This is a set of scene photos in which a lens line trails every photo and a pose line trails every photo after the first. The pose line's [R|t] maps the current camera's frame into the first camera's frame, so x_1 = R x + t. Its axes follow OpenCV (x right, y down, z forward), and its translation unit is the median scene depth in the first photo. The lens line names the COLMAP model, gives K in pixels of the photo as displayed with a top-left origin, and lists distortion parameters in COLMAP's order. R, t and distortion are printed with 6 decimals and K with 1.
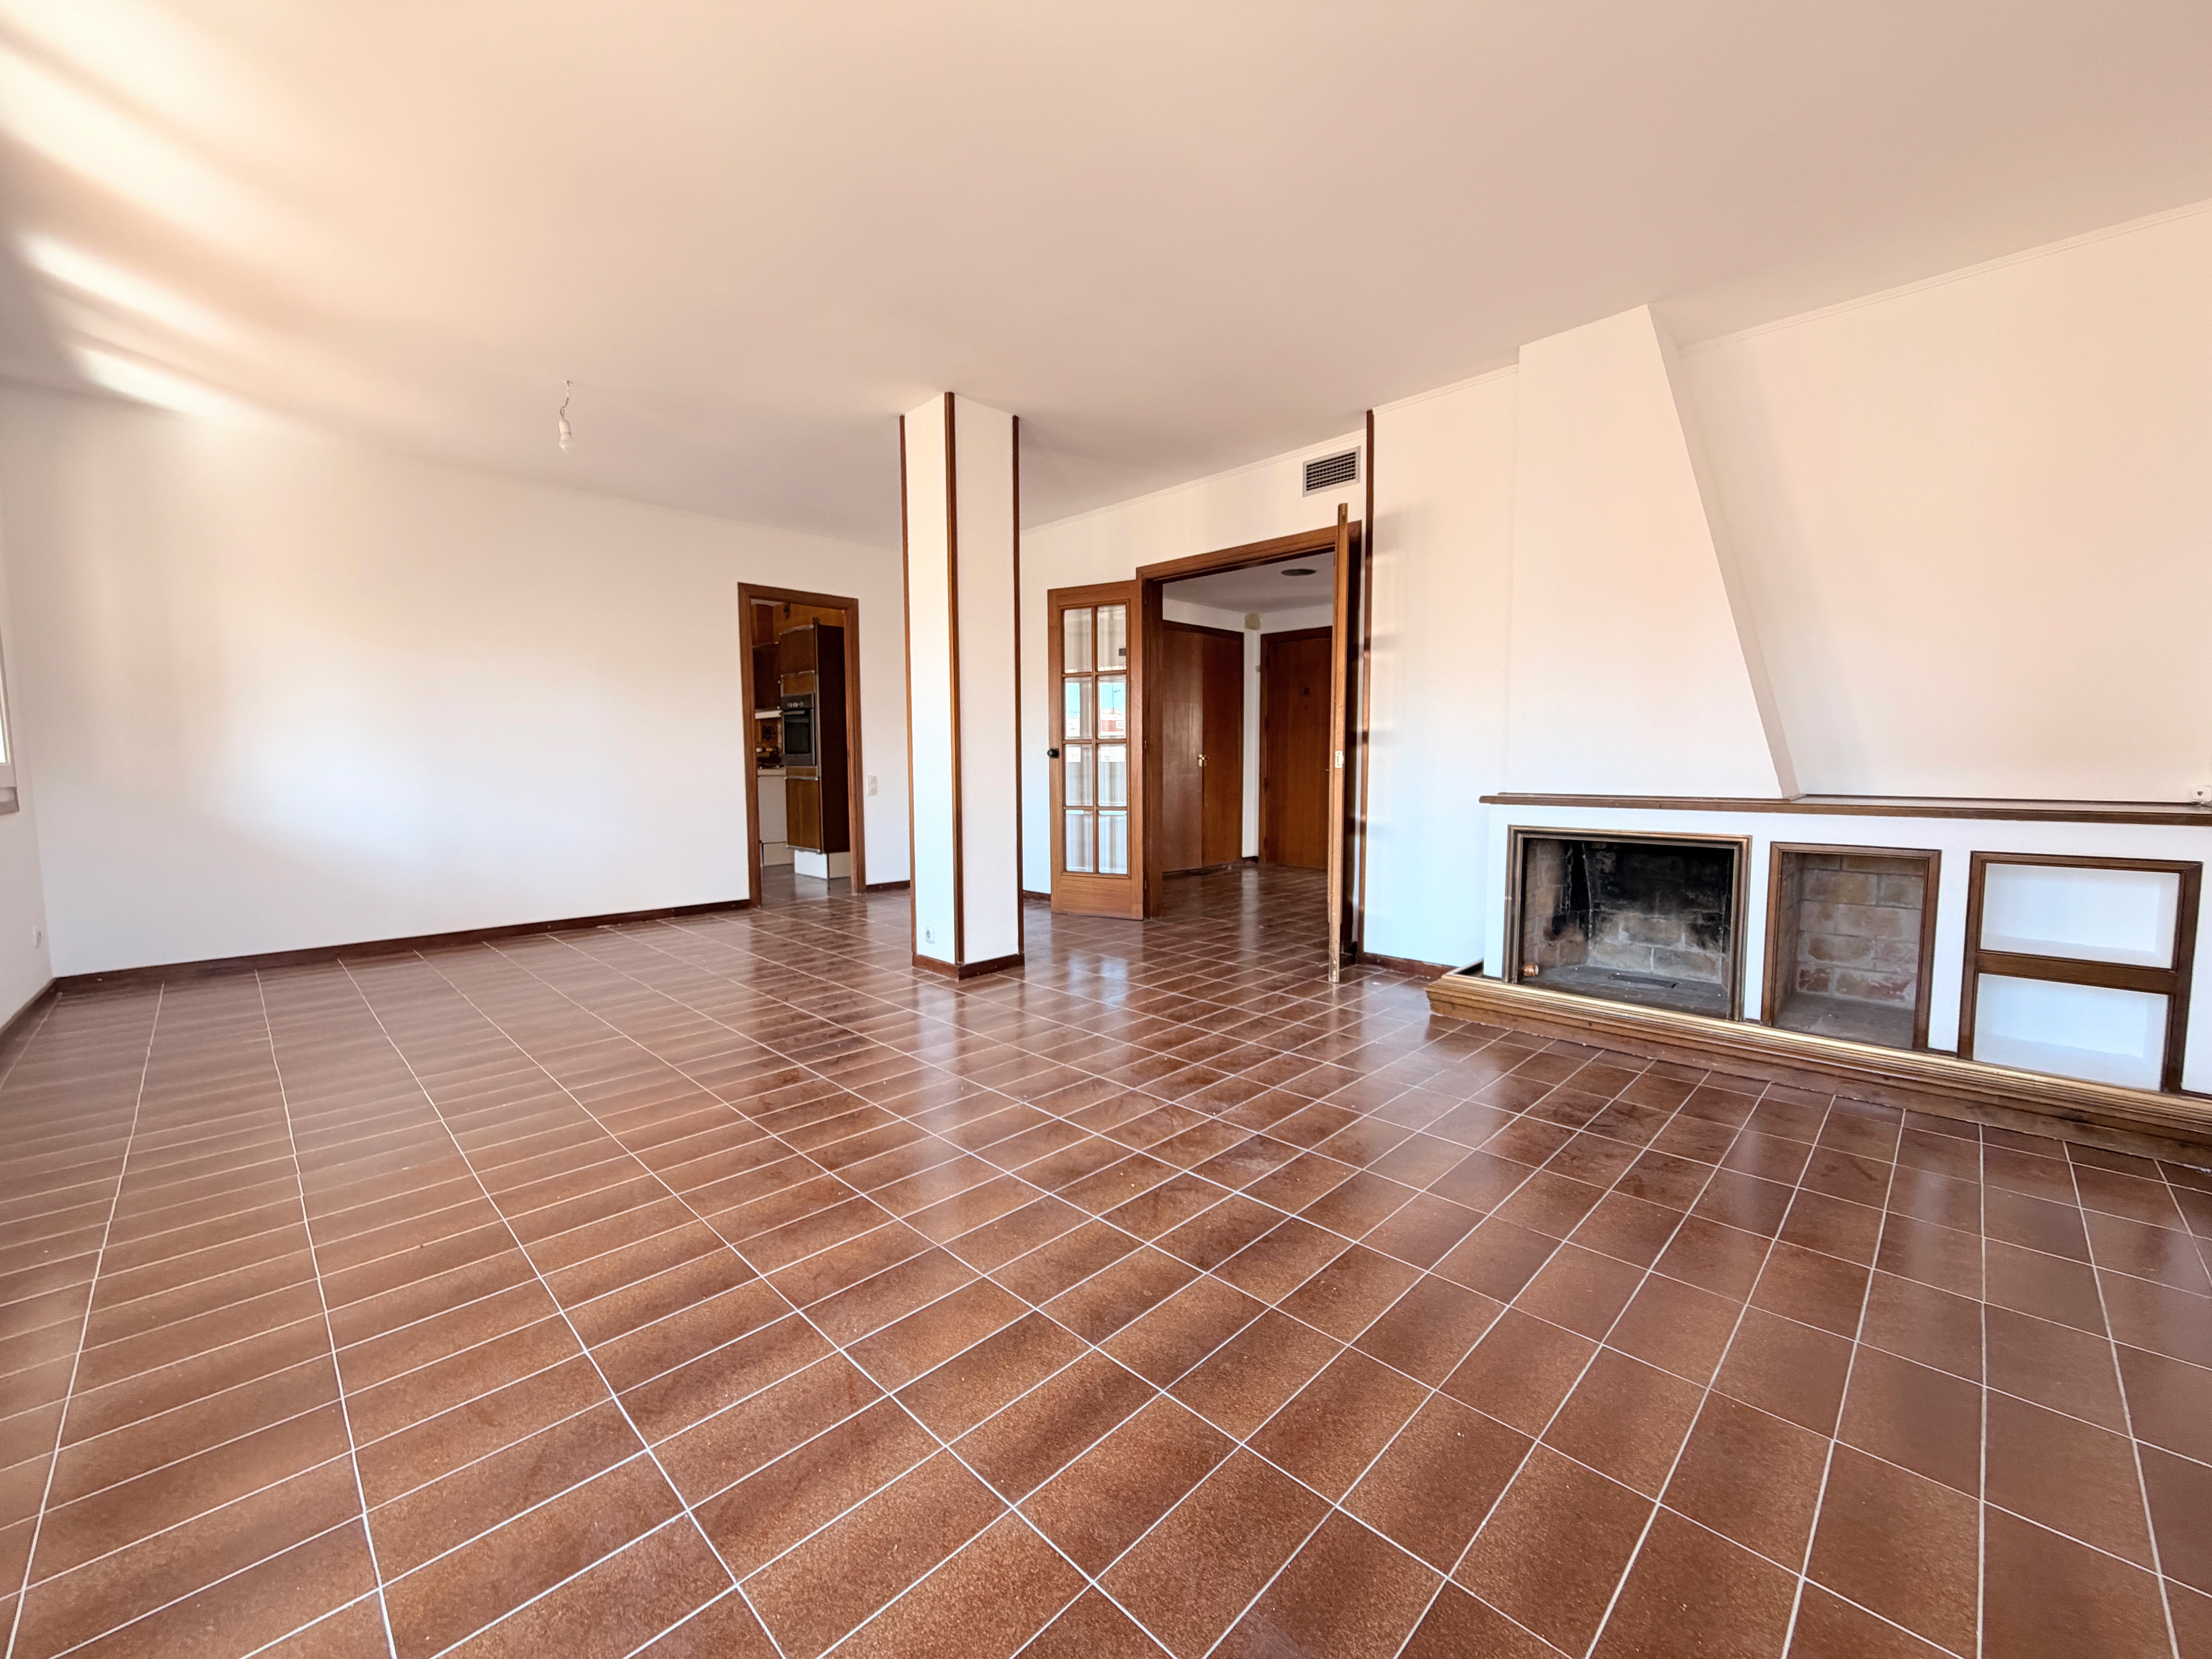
lens RADIAL K [[880.1, 0, 1103.8], [0, 880.1, 837.5], [0, 0, 1]] dist [-0.001131, 0.000533]
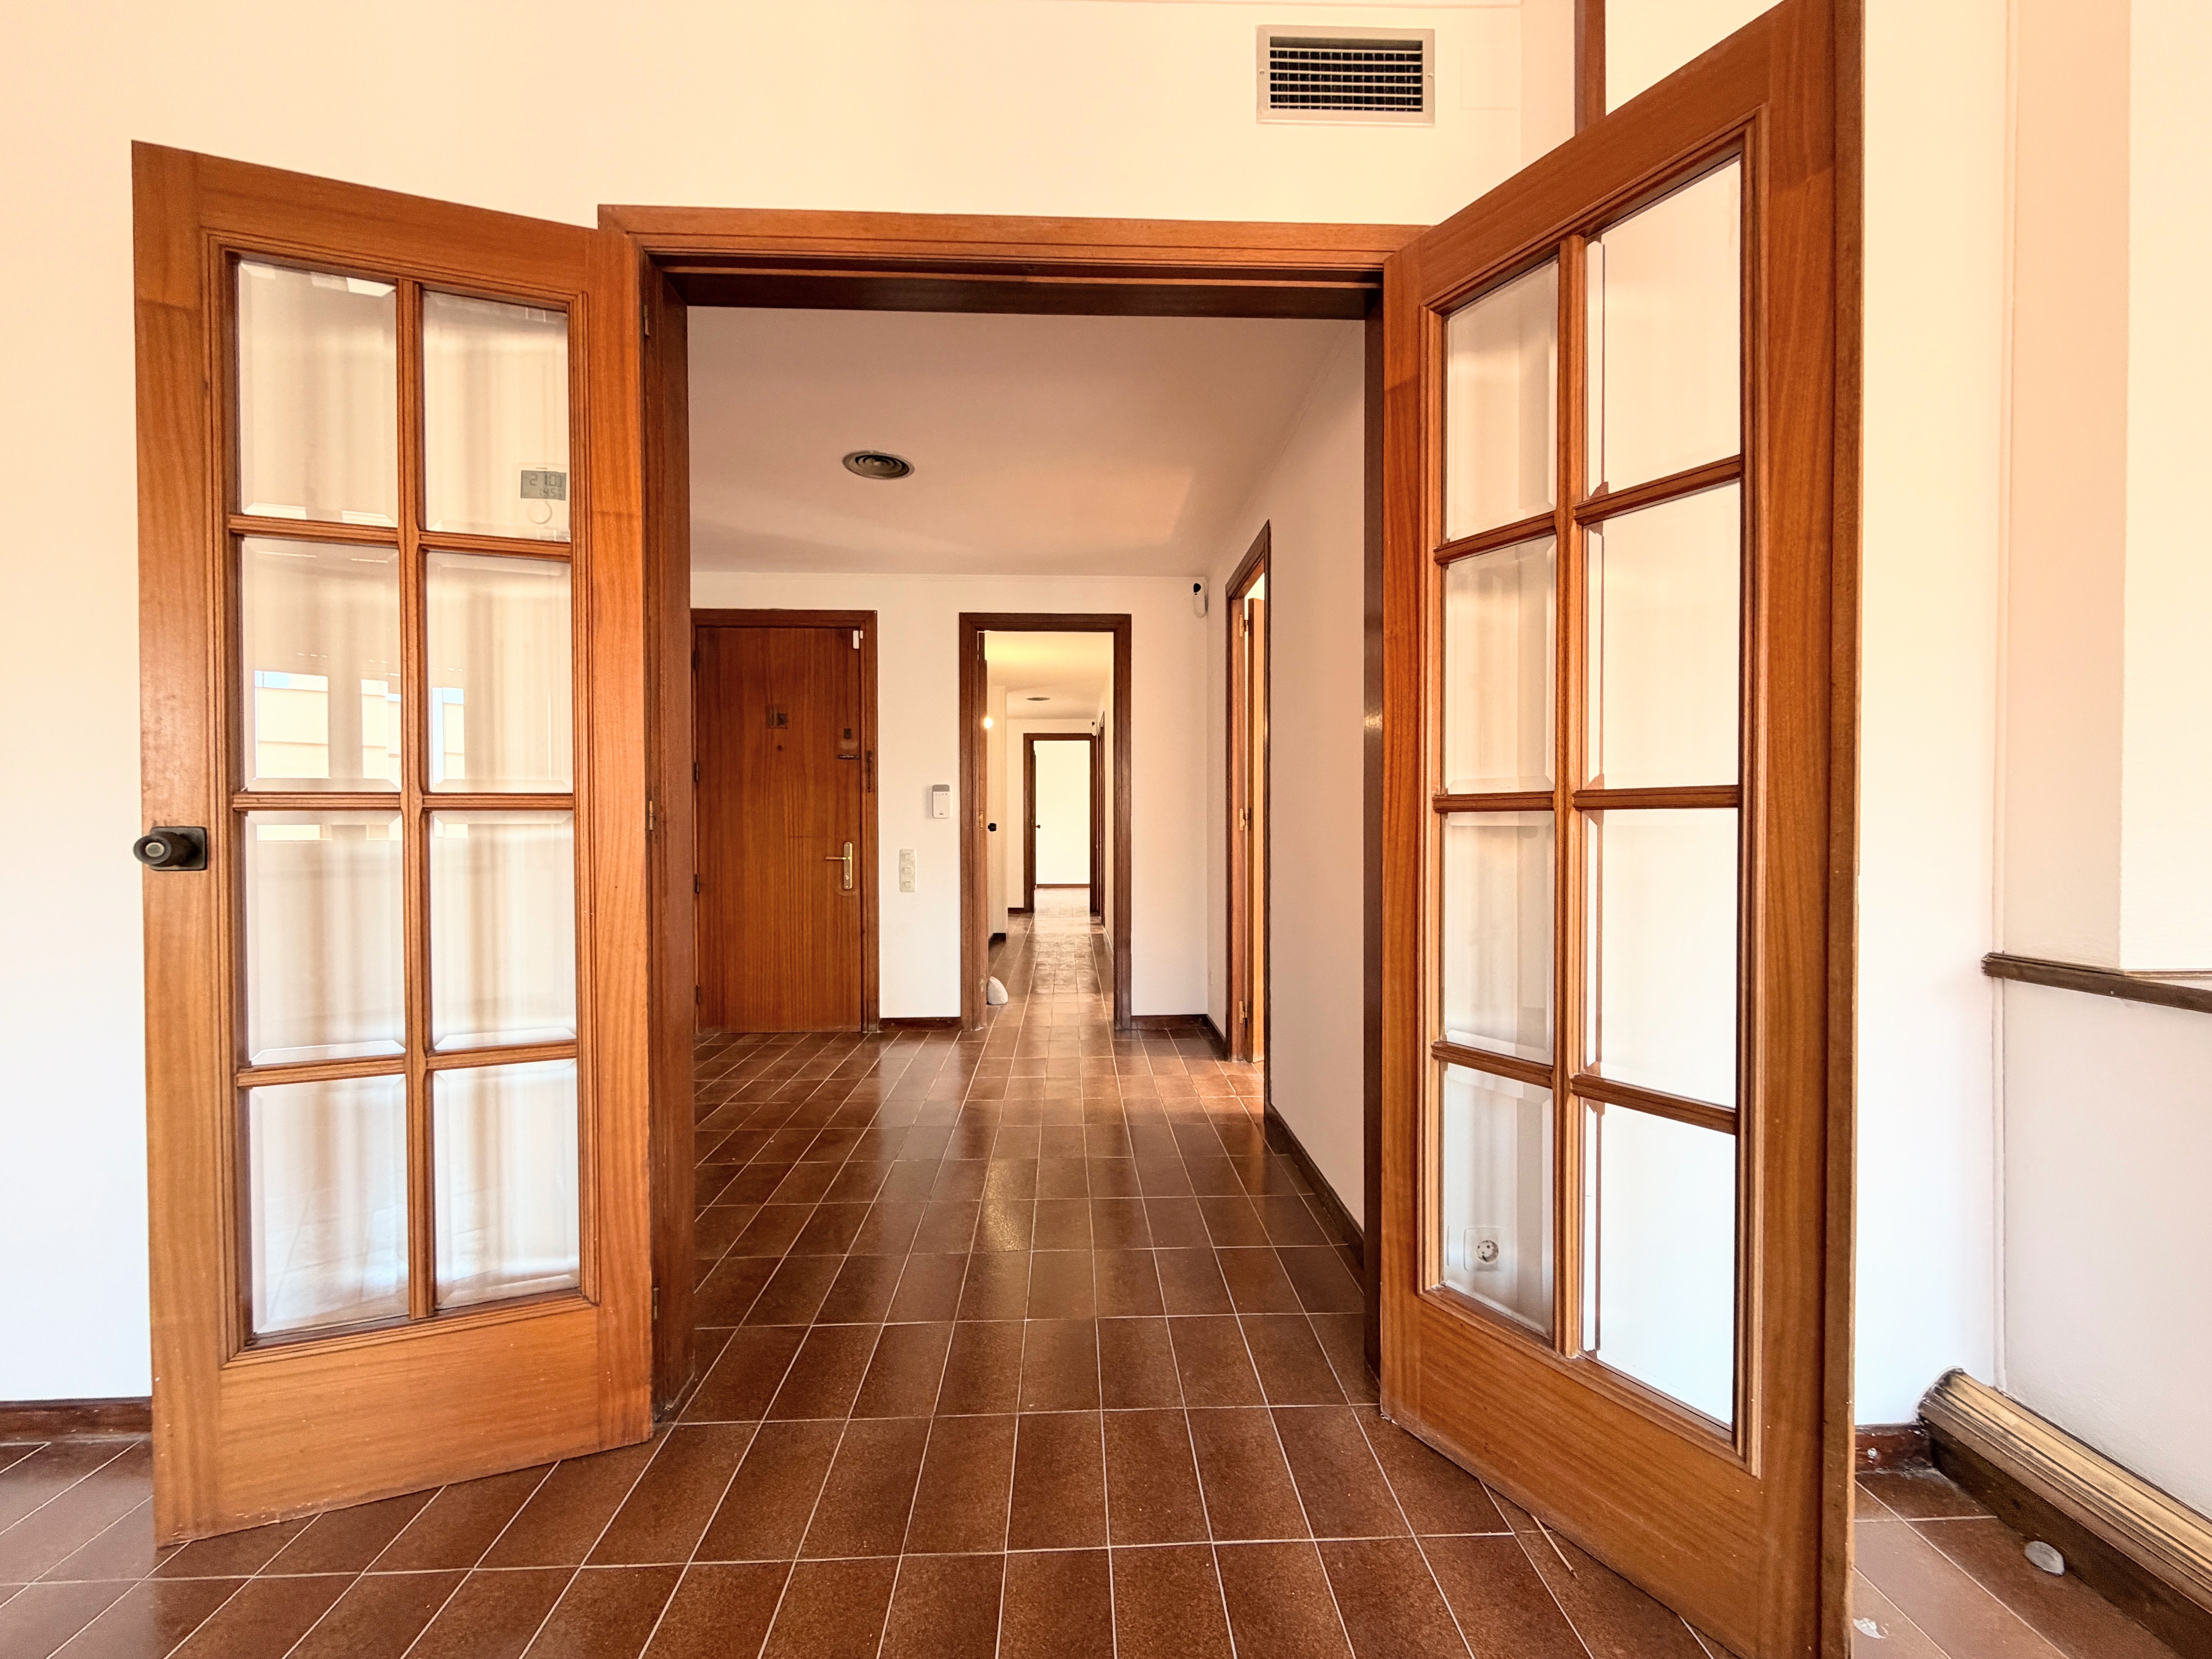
lens RADIAL K [[880.1, 0, 1106.1], [0, 880.1, 834.6], [0, 0, 1]] dist [-0.001131, 0.000533]
pose [[0.685112, -0.007644, 0.728397, -0.094771], [0.062643, 0.996859, -0.048458, -0.118810], [-0.725739, 0.078828, 0.683439, 1.085011]]
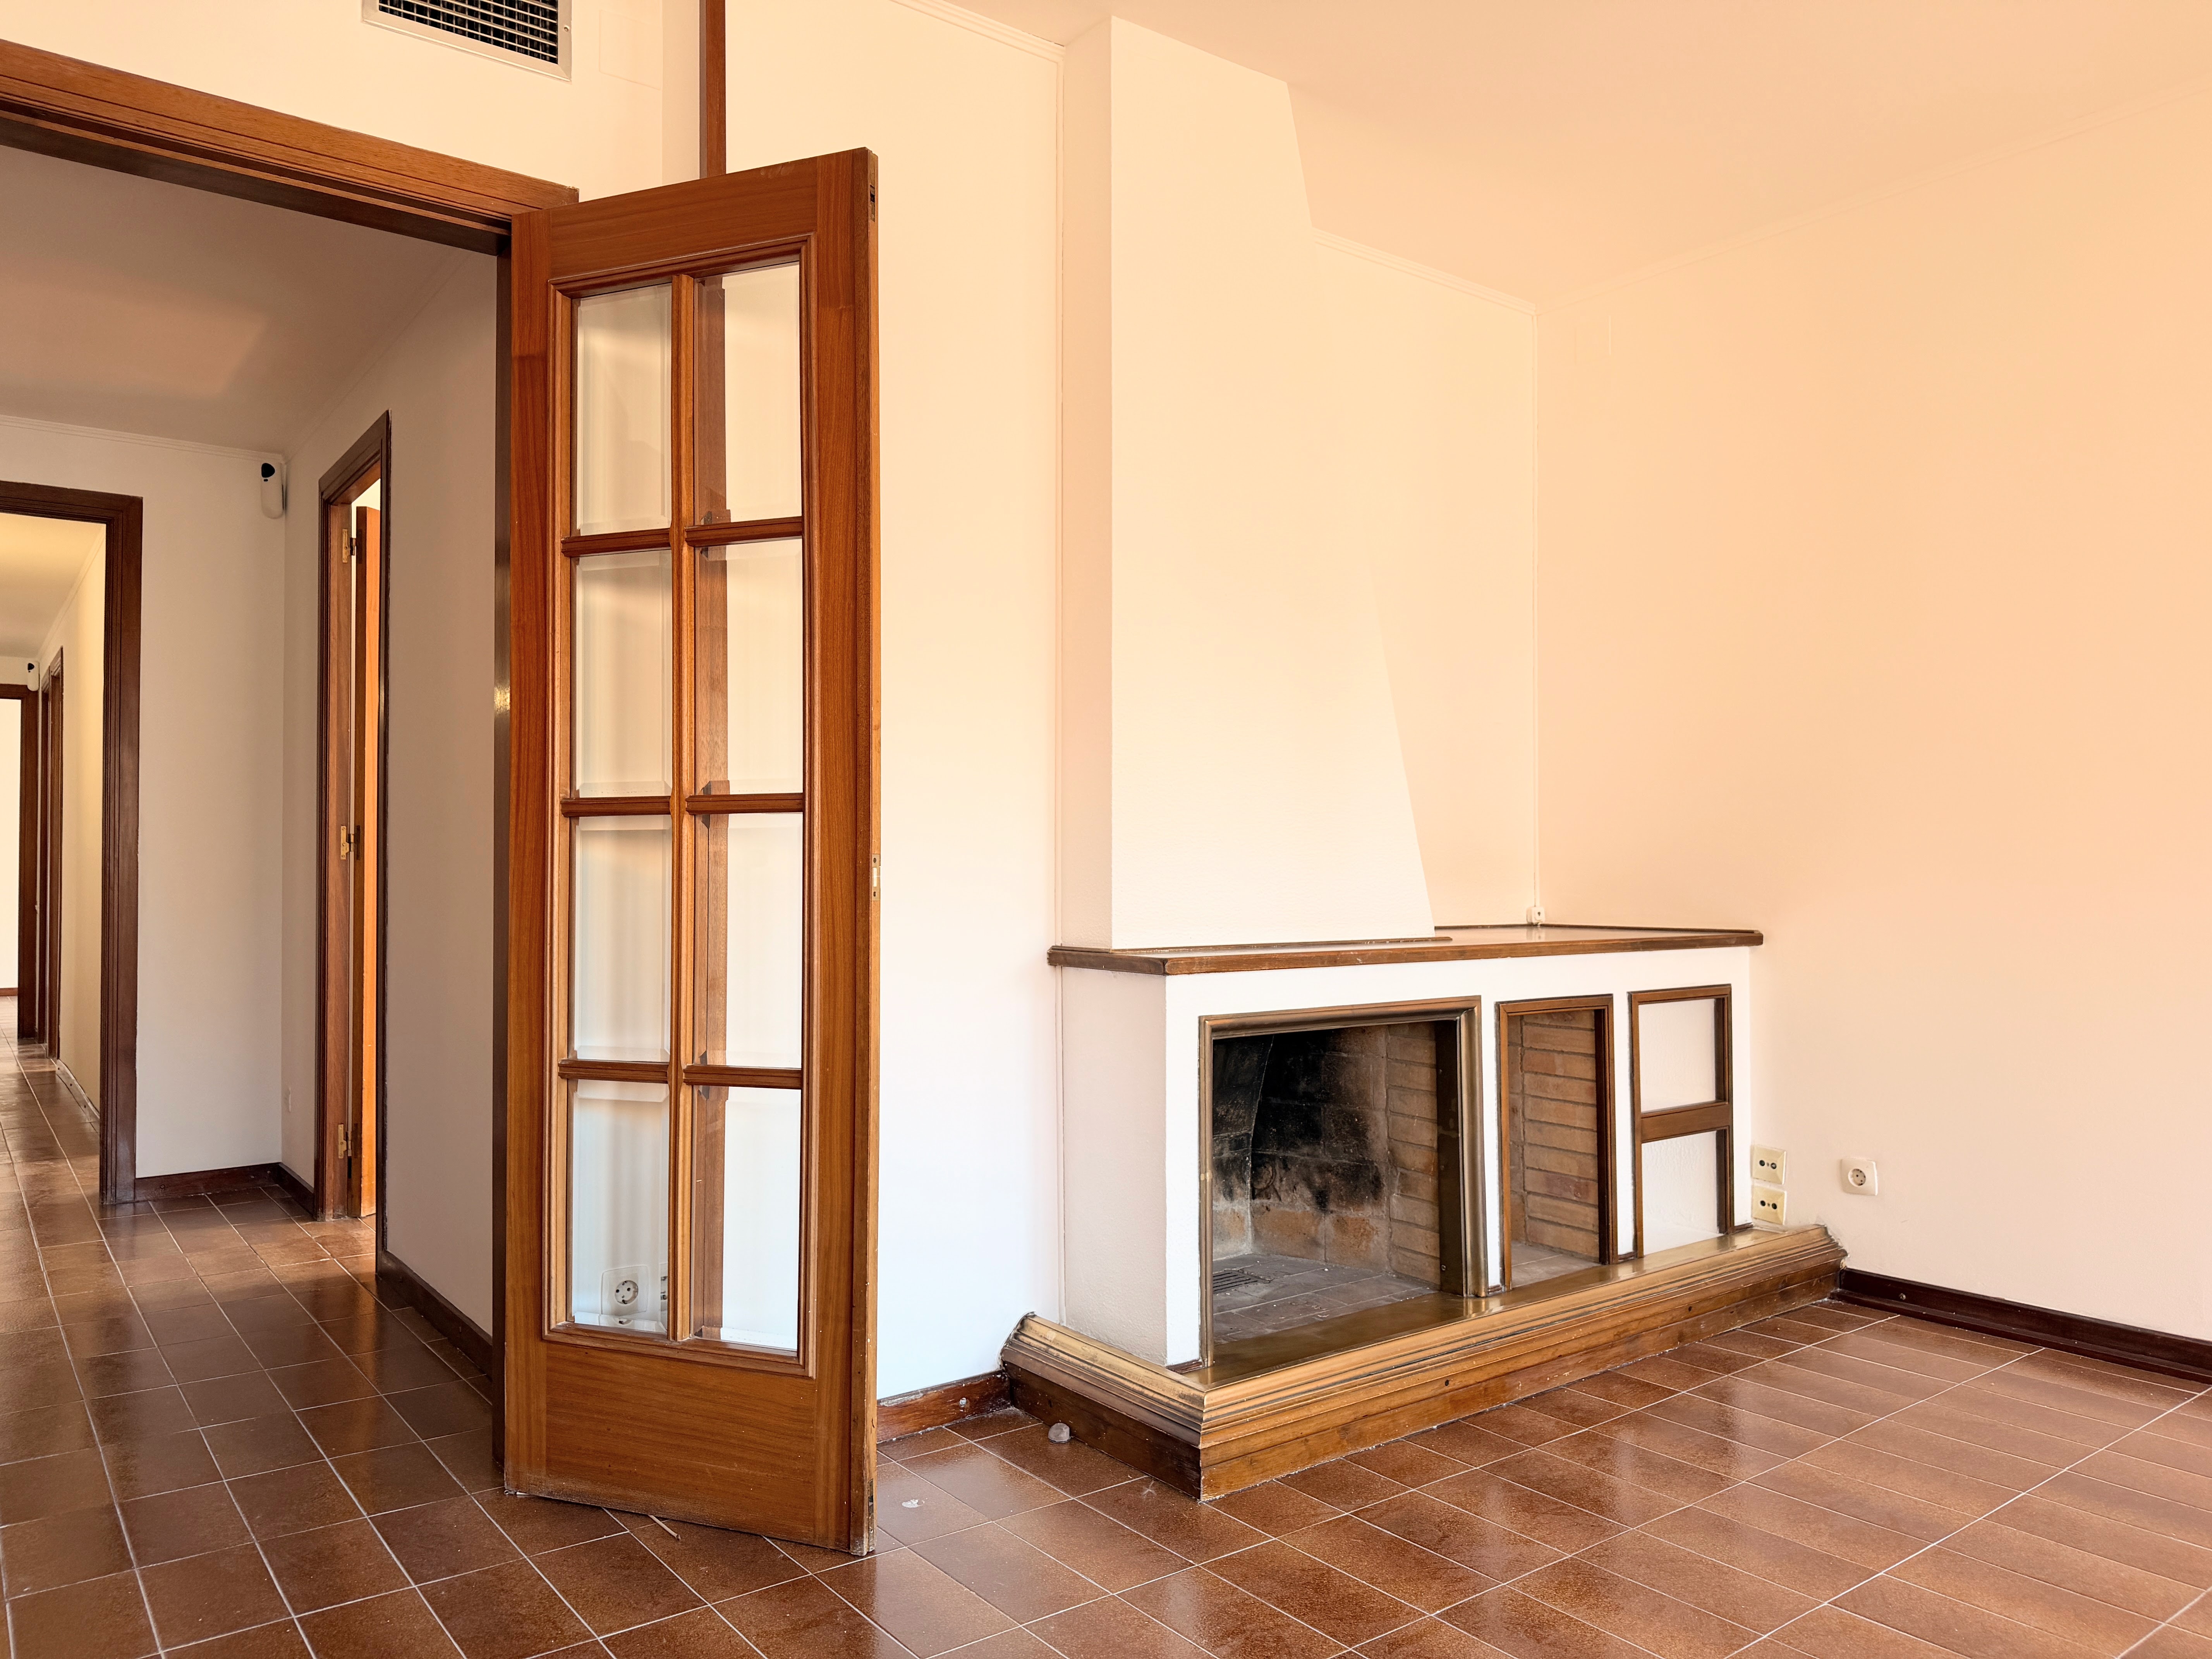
lens RADIAL K [[1542.9, 0, 1103.4], [0, 1542.9, 839.5], [0, 0, 1]] dist [0.060228, -0.084868]
pose [[0.151226, 0.021276, 0.988270, -0.347848], [0.086767, 0.995624, -0.034711, -0.082712], [-0.984684, 0.090999, 0.148718, 0.906983]]
